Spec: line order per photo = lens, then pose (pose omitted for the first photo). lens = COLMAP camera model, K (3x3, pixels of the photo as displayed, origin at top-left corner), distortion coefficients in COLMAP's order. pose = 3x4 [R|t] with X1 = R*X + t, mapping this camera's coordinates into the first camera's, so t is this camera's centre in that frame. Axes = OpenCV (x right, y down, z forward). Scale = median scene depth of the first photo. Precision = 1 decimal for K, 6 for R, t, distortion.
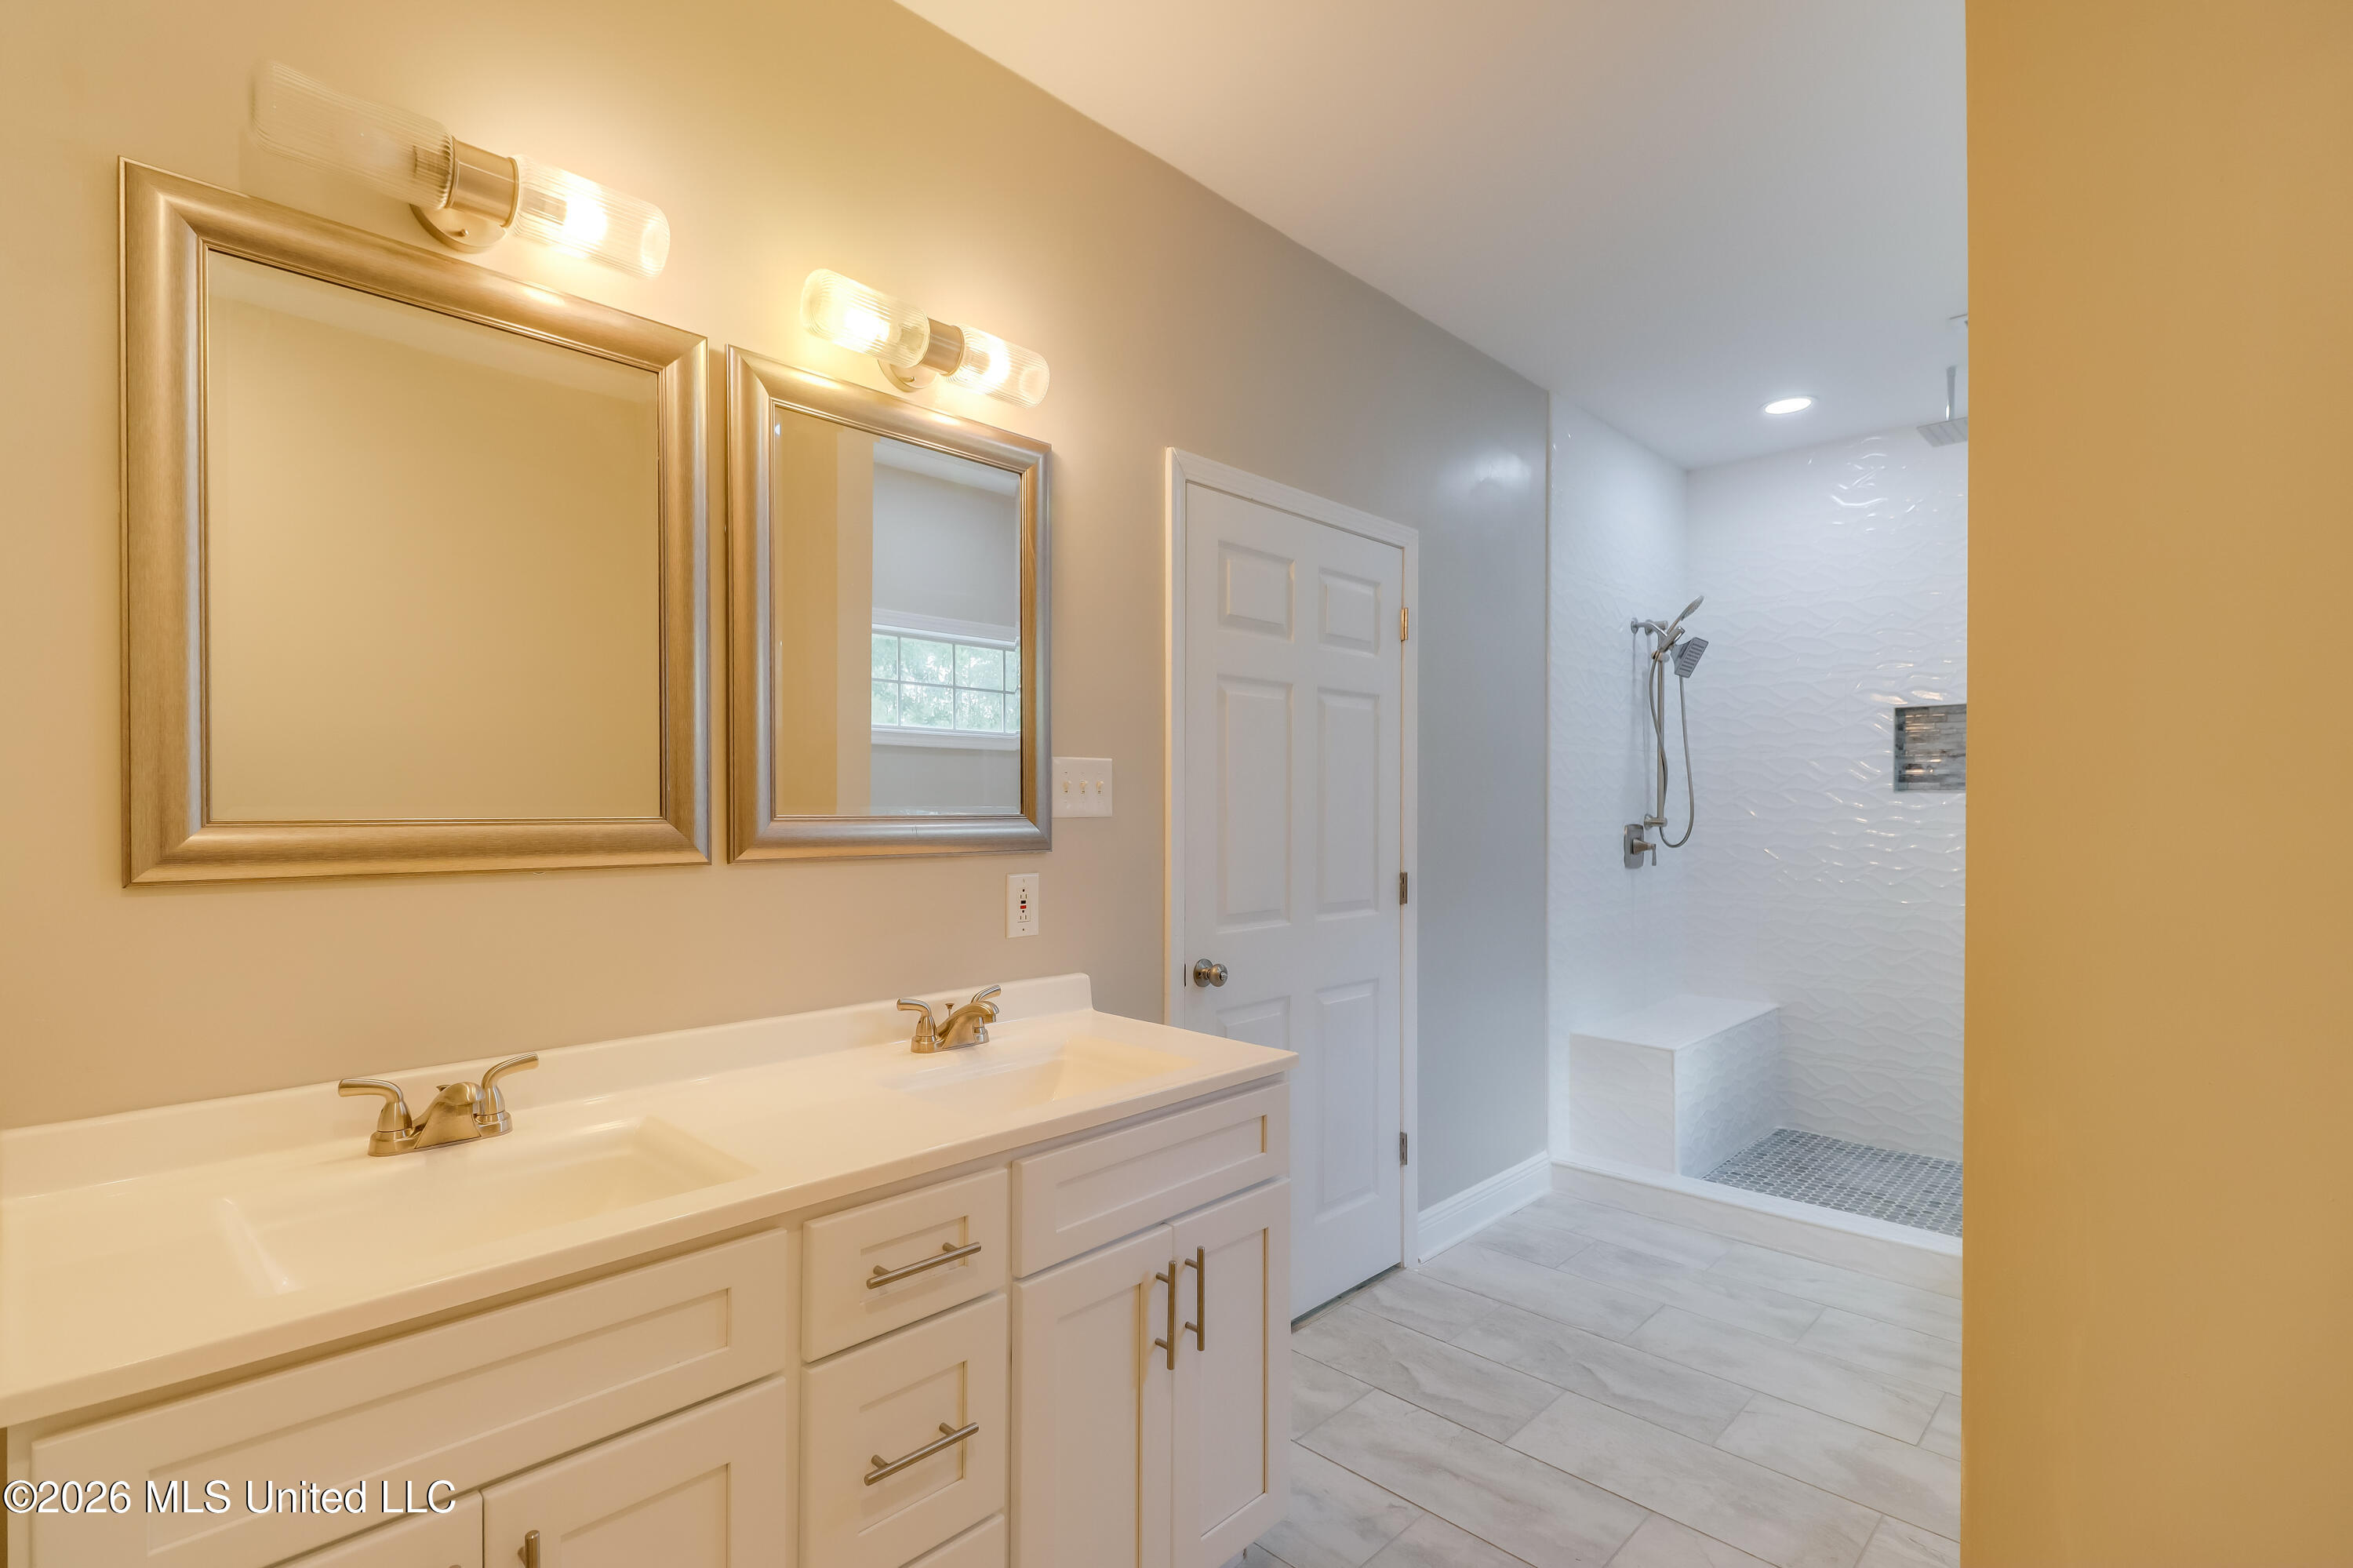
lens RADIAL K [[1097.1, 0, 1165.7], [0, 1097.1, 751.9], [0, 0, 1]] dist [0.003251, -0.012466]
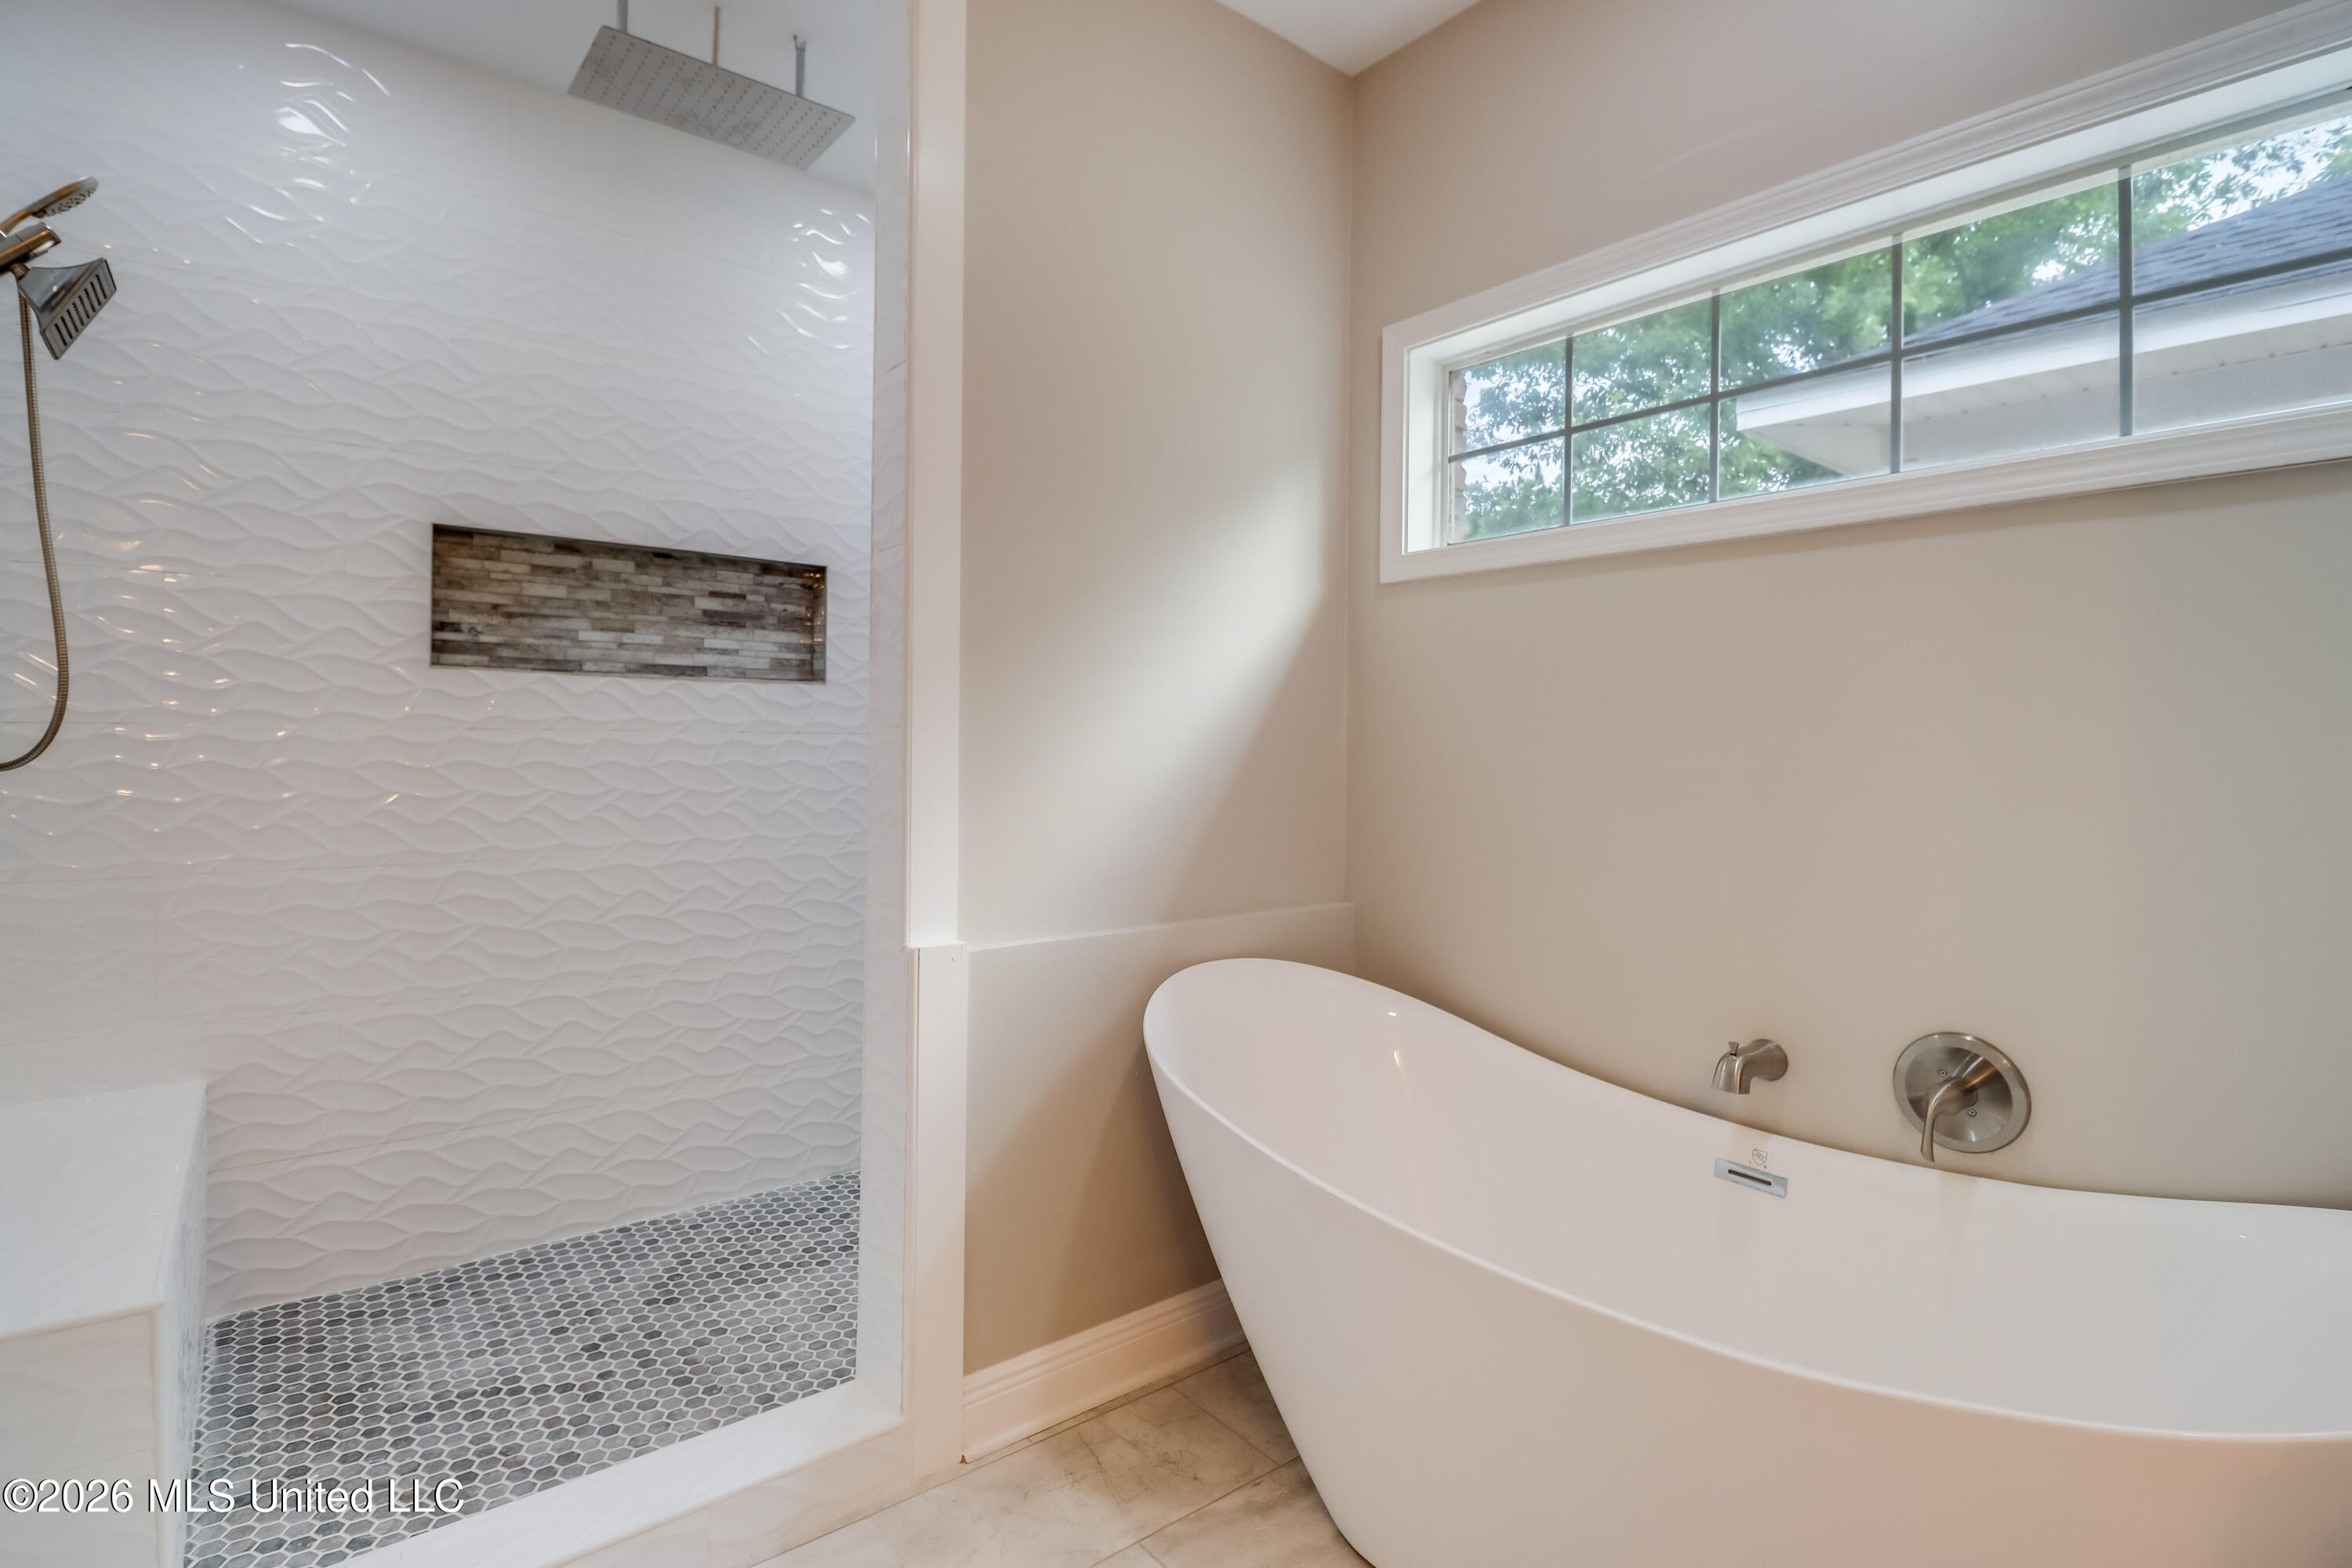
lens RADIAL K [[1158.2, 0, 1182.5], [0, 1158.2, 756.2], [0, 0, 1]] dist [-0.018089, -0.000249]
pose [[0.138577, -0.019837, 0.990153, 0.111505], [-0.056741, 0.997998, 0.027935, 0.044145], [-0.988725, -0.060053, 0.137174, 0.516057]]
